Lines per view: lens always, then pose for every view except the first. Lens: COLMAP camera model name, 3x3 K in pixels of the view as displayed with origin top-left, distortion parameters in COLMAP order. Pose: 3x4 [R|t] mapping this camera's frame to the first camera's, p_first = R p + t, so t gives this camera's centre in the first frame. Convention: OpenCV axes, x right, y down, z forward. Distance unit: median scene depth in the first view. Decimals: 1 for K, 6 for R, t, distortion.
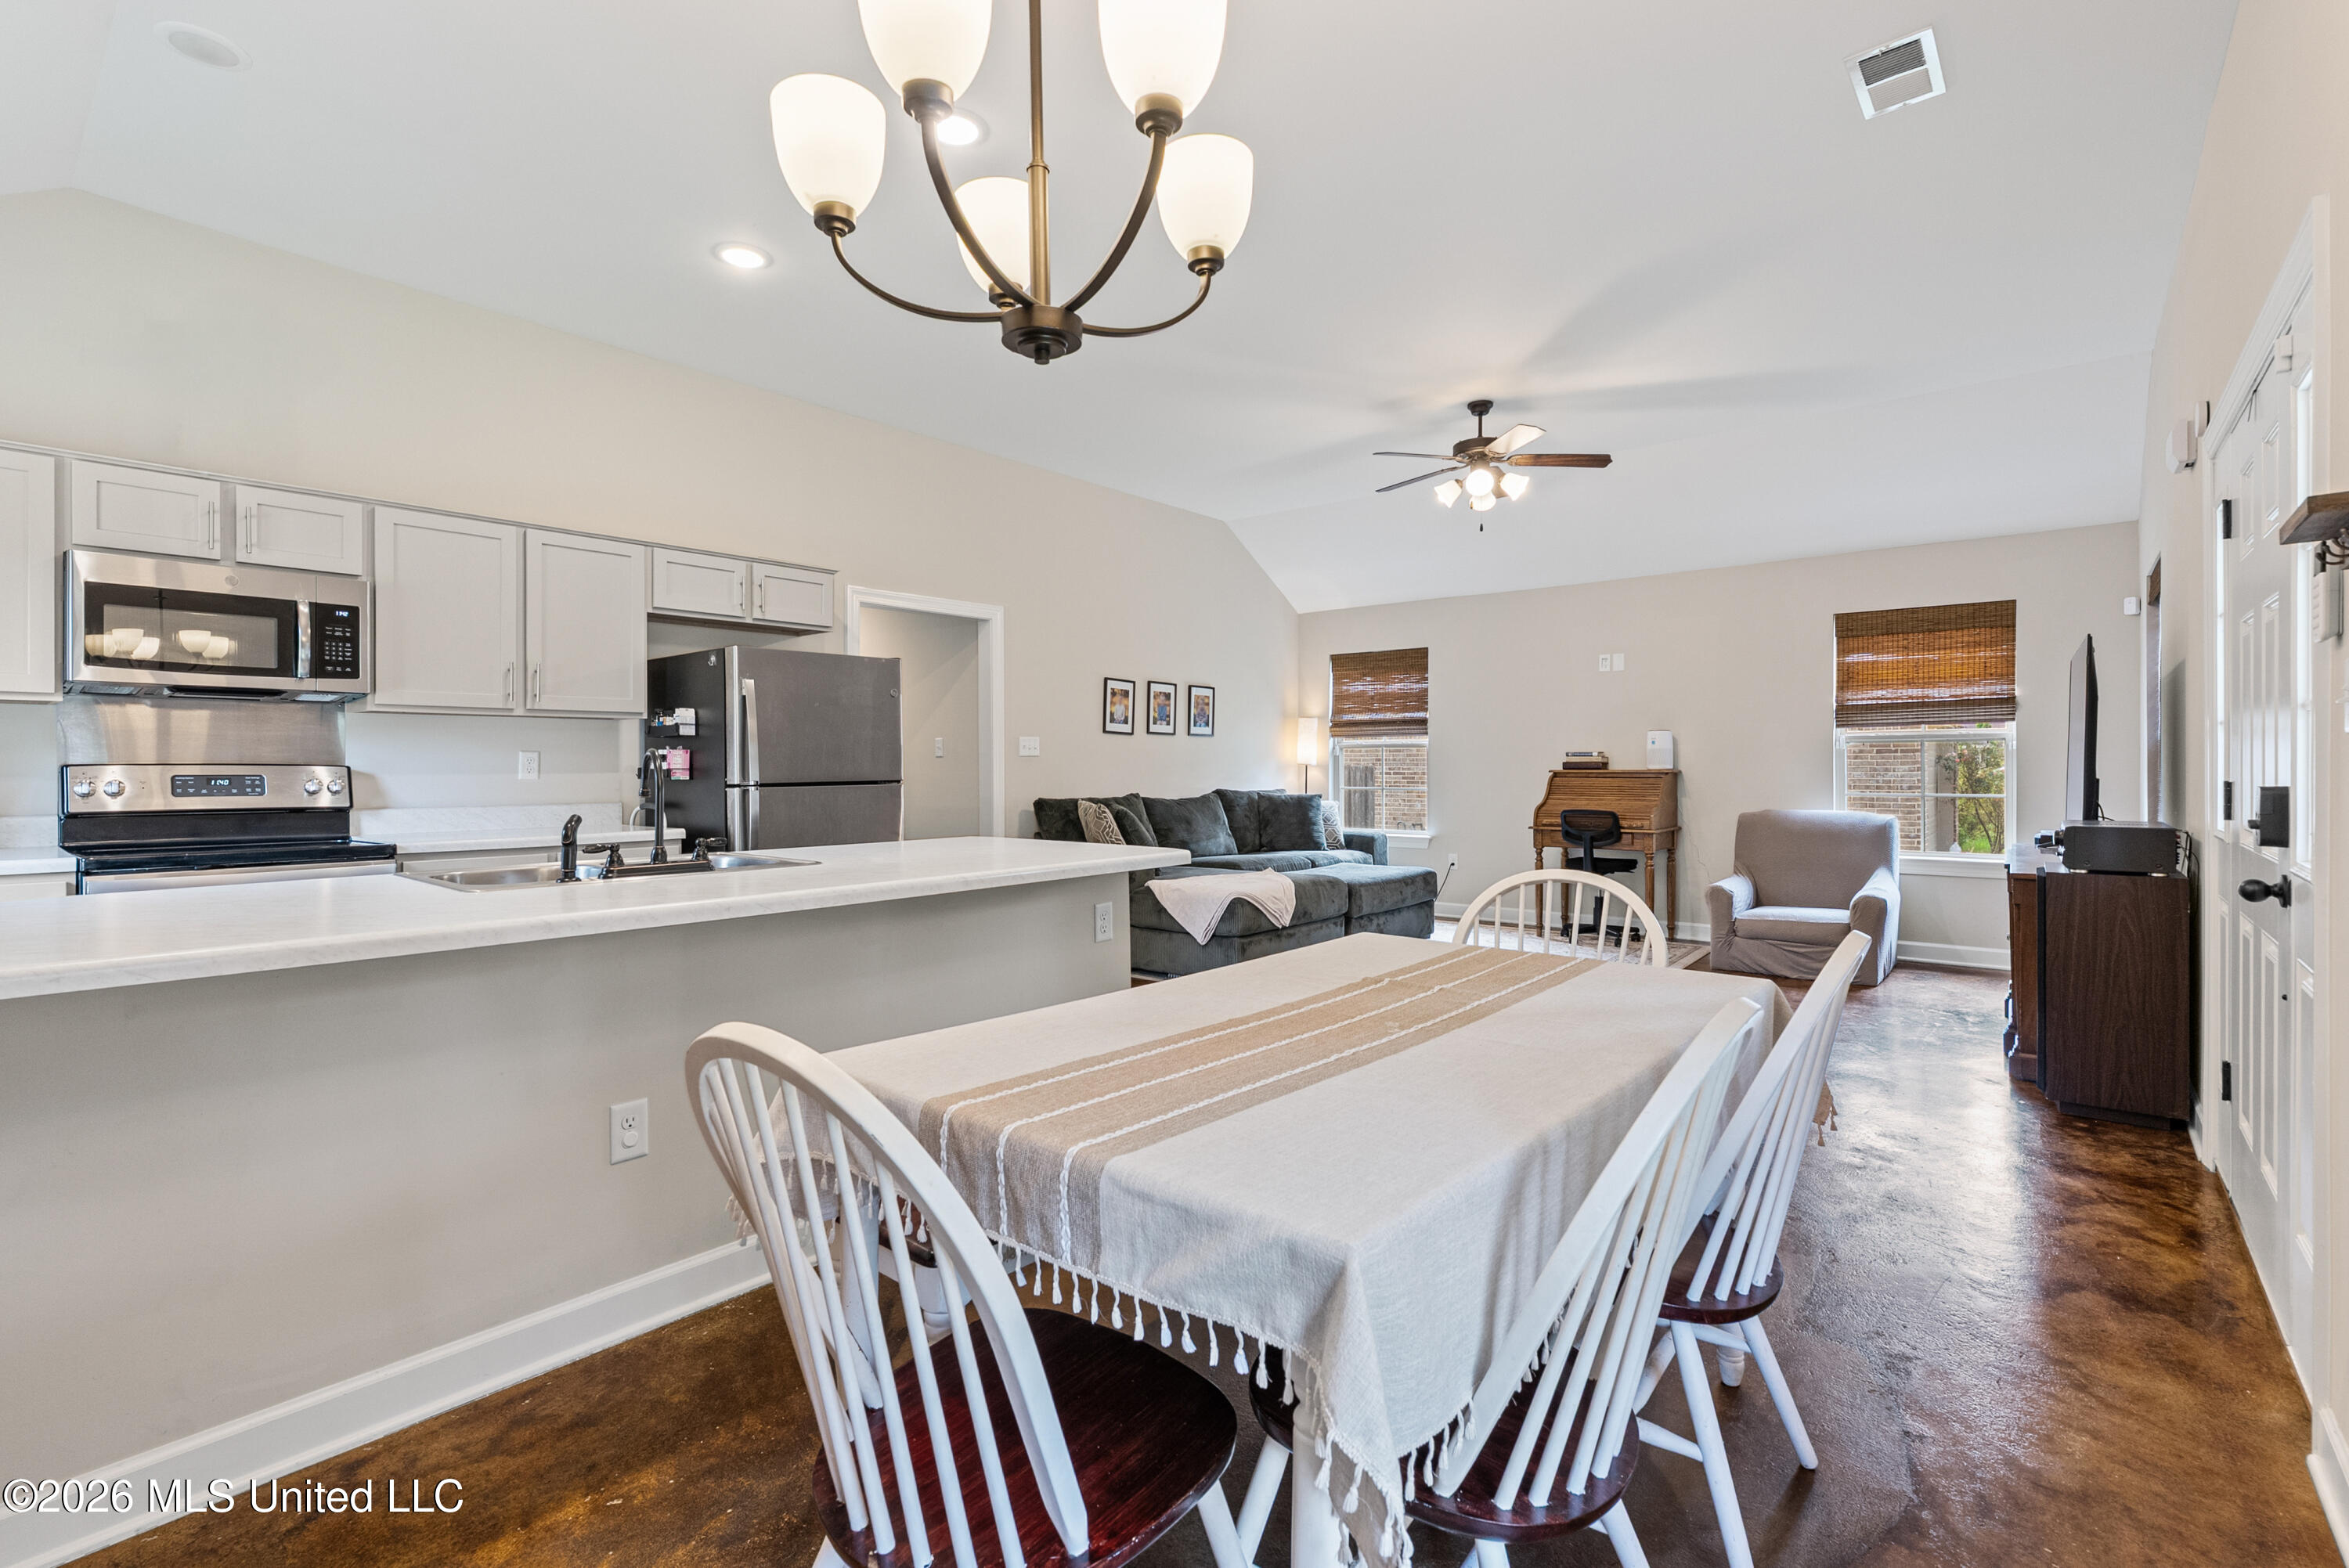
lens RADIAL K [[1063.9, 0, 1171.1], [0, 1063.9, 759.3], [0, 0, 1]] dist [-0.005461, 0.001474]
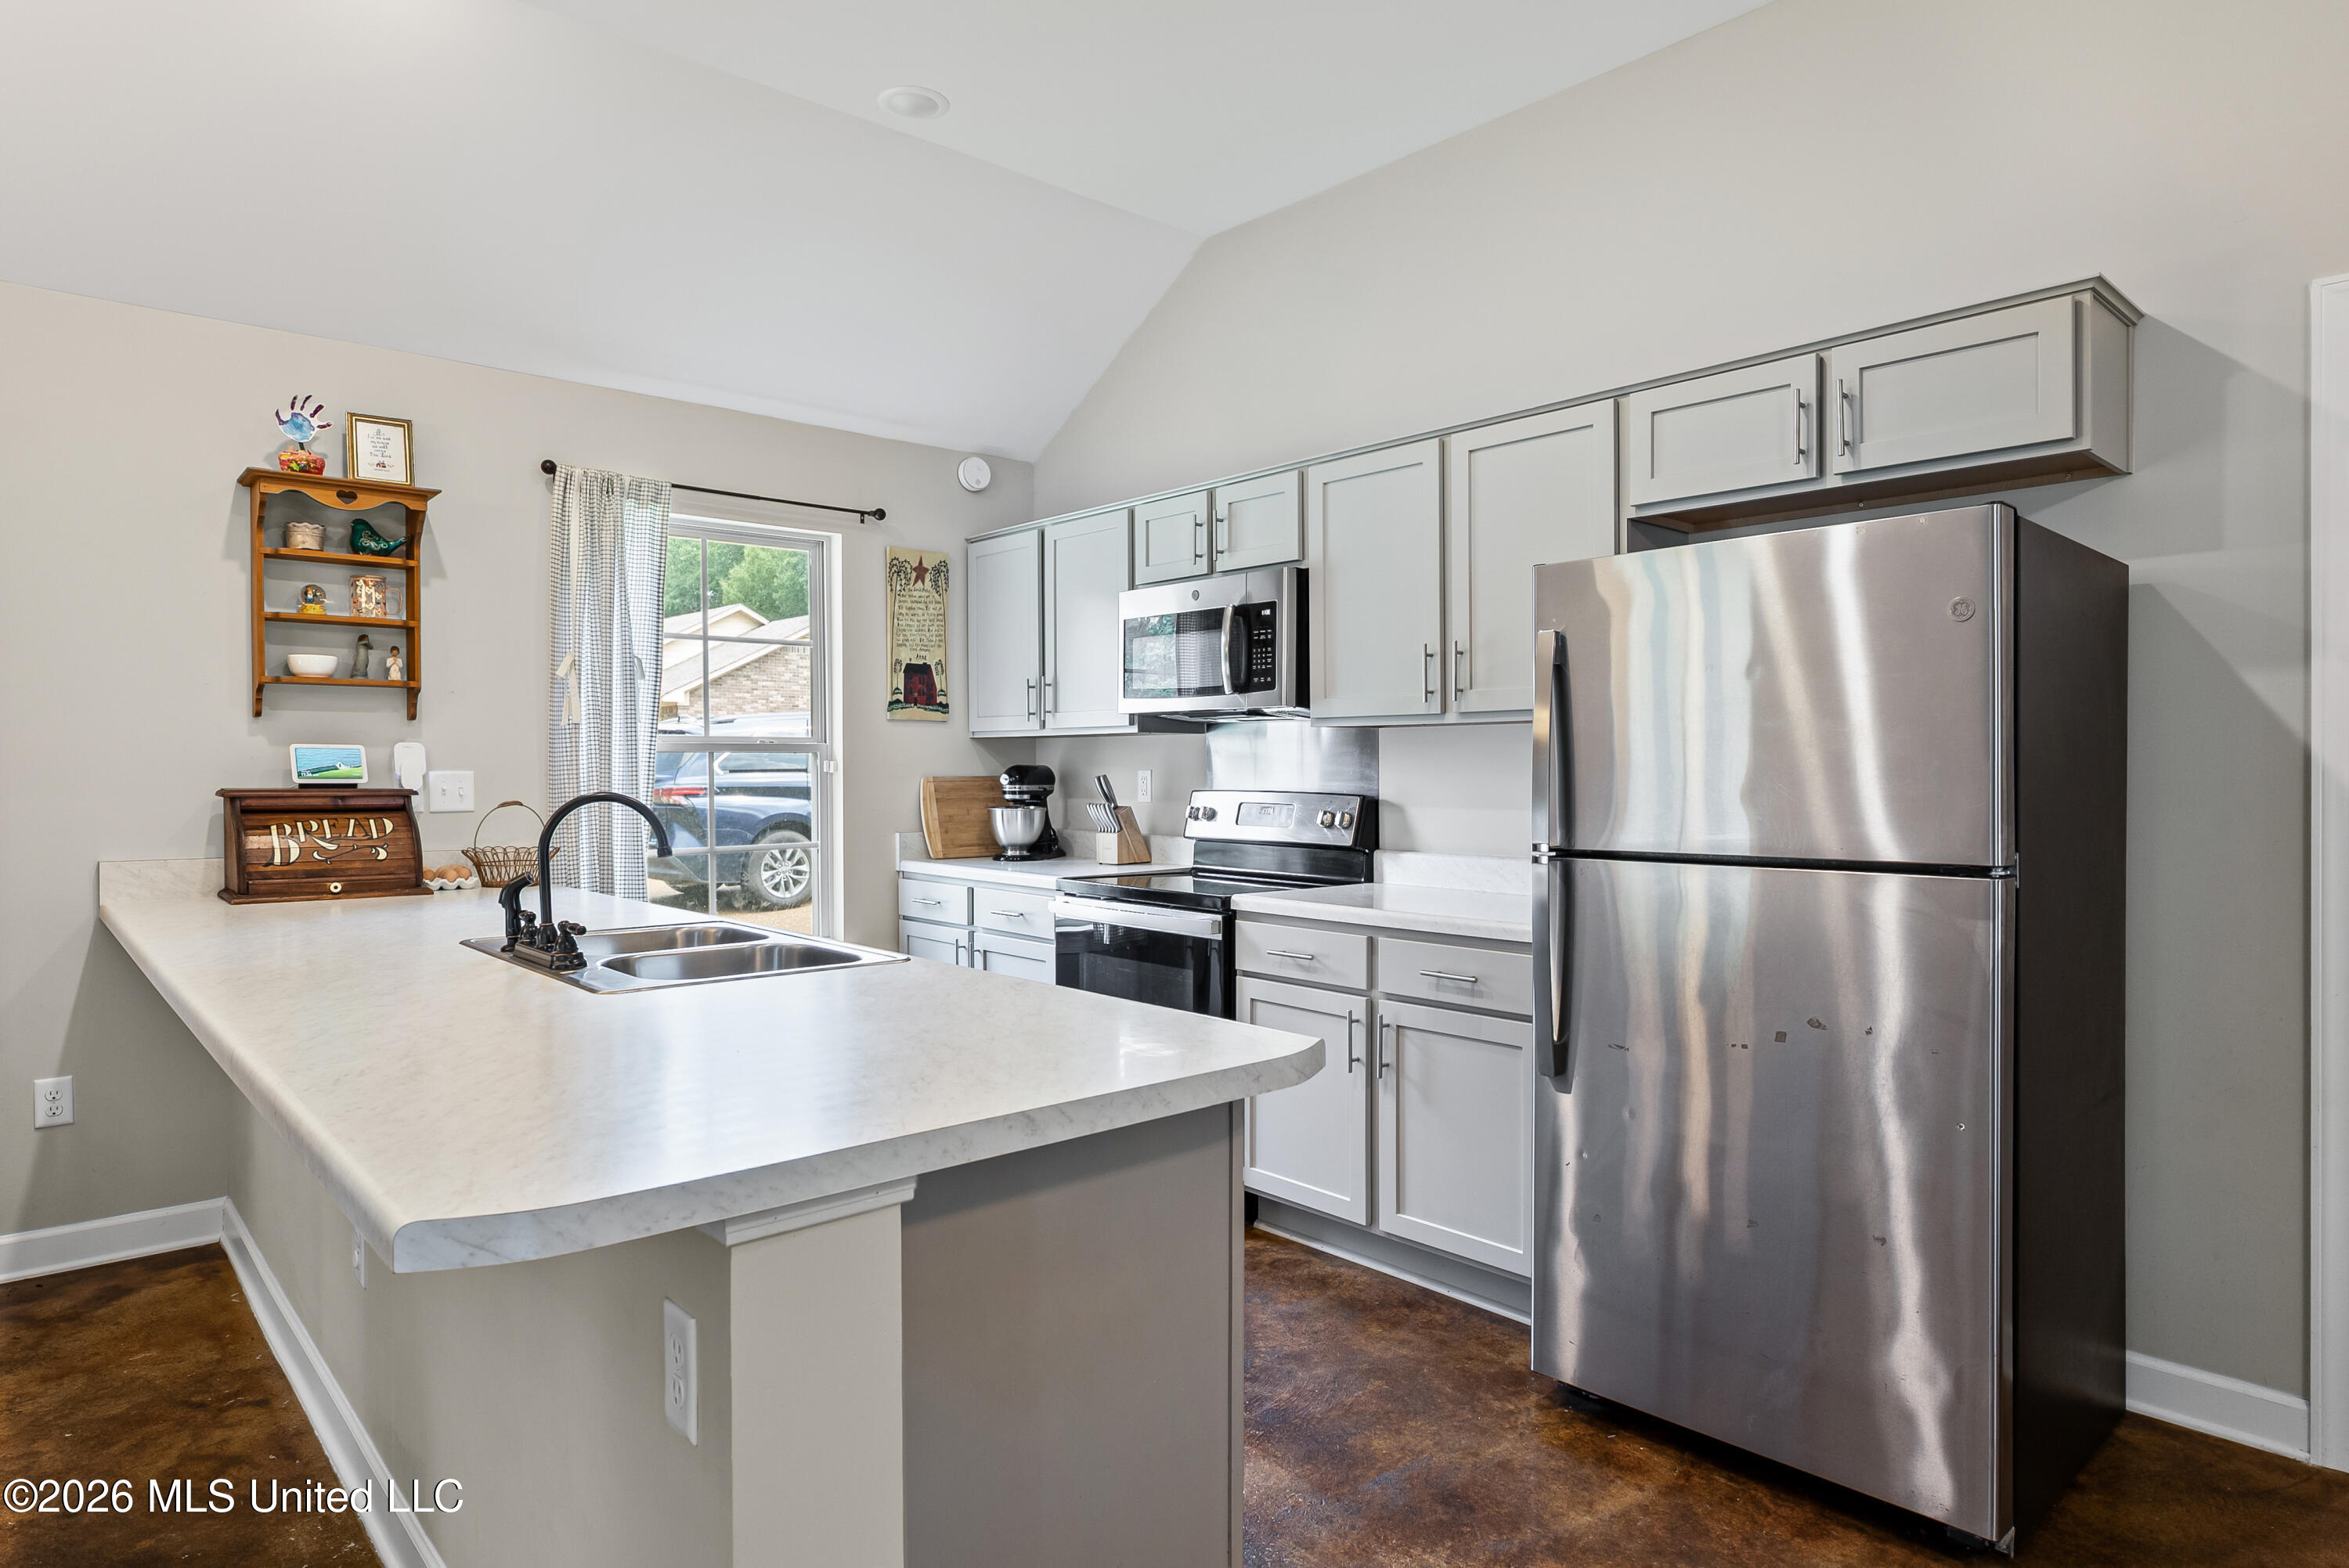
lens RADIAL K [[1342.6, 0, 1162.7], [0, 1342.6, 779.3], [0, 0, 1]] dist [0.000054, 0.001289]
pose [[-0.150355, 0.011939, -0.988560, 0.136874], [0.006571, 0.999917, 0.011076, -0.009859], [0.988610, -0.004830, -0.150421, 0.552088]]
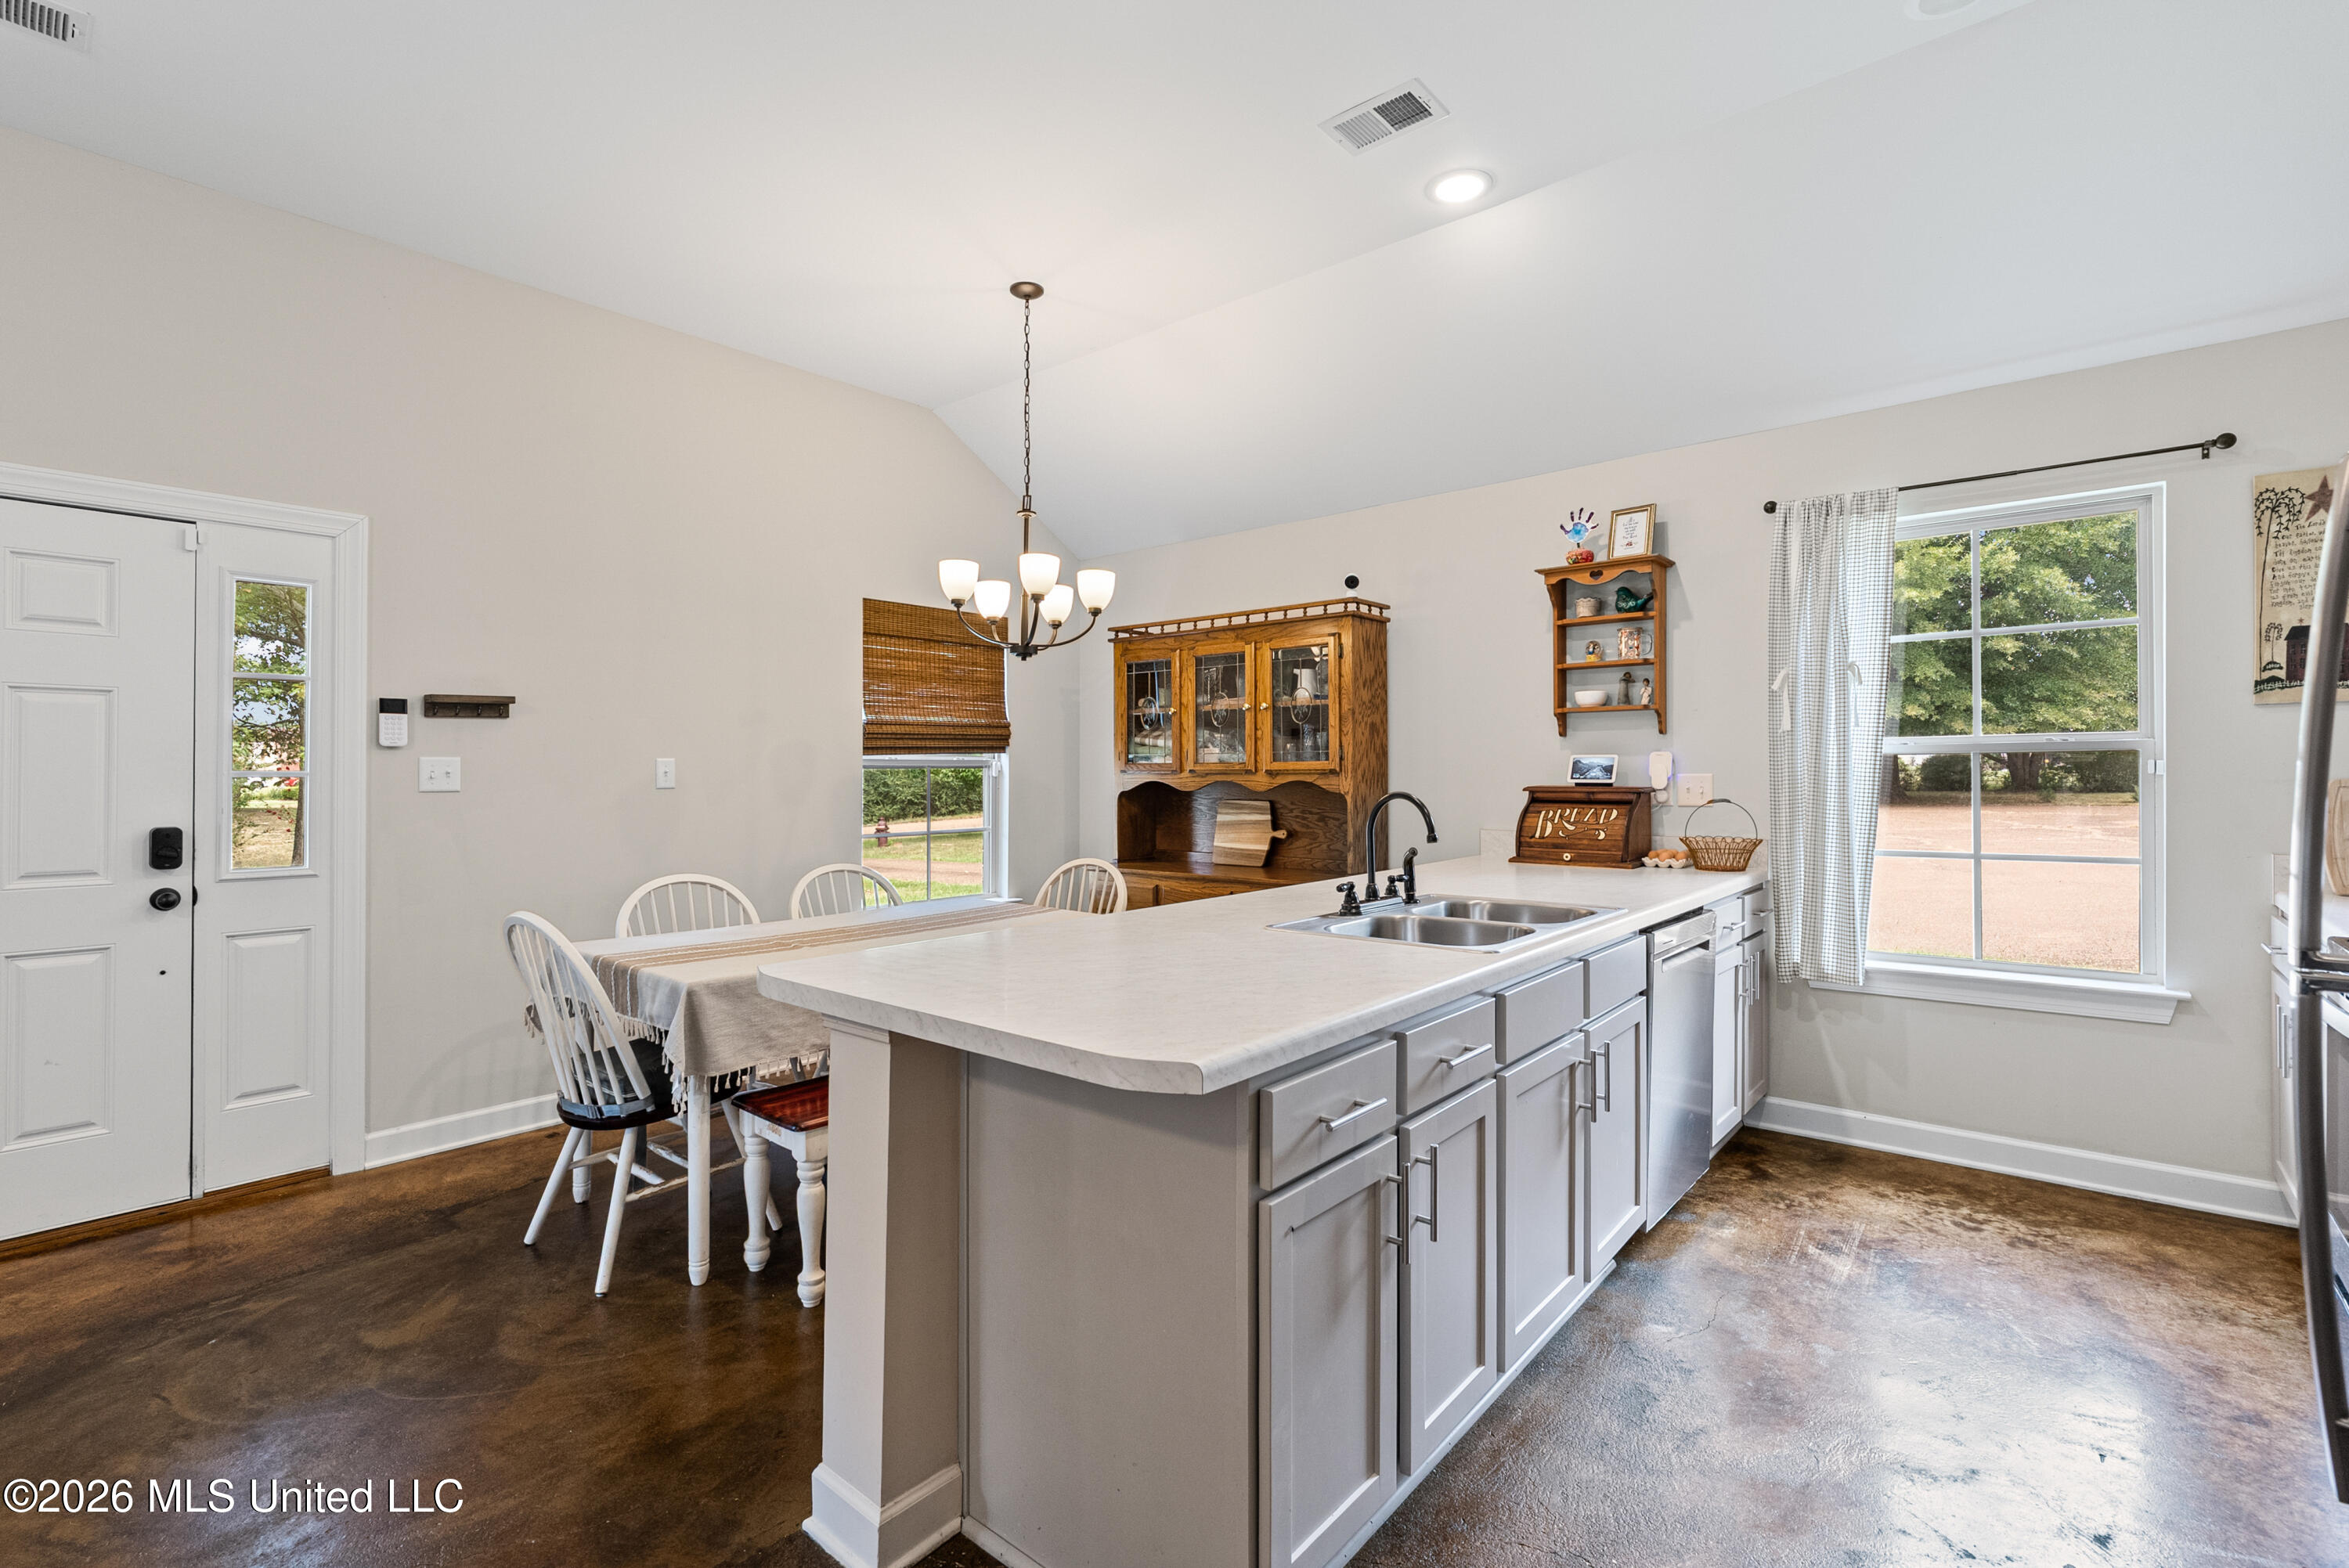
lens RADIAL K [[1056.5, 0, 1167.7], [0, 1056.5, 769.5], [0, 0, 1]] dist [-0.007289, 0.000809]
pose [[-0.999888, 0.009587, 0.011531, -0.102180], [0.009481, 0.999913, -0.009184, -0.008684], [-0.011618, -0.009074, -0.999891, 0.723153]]
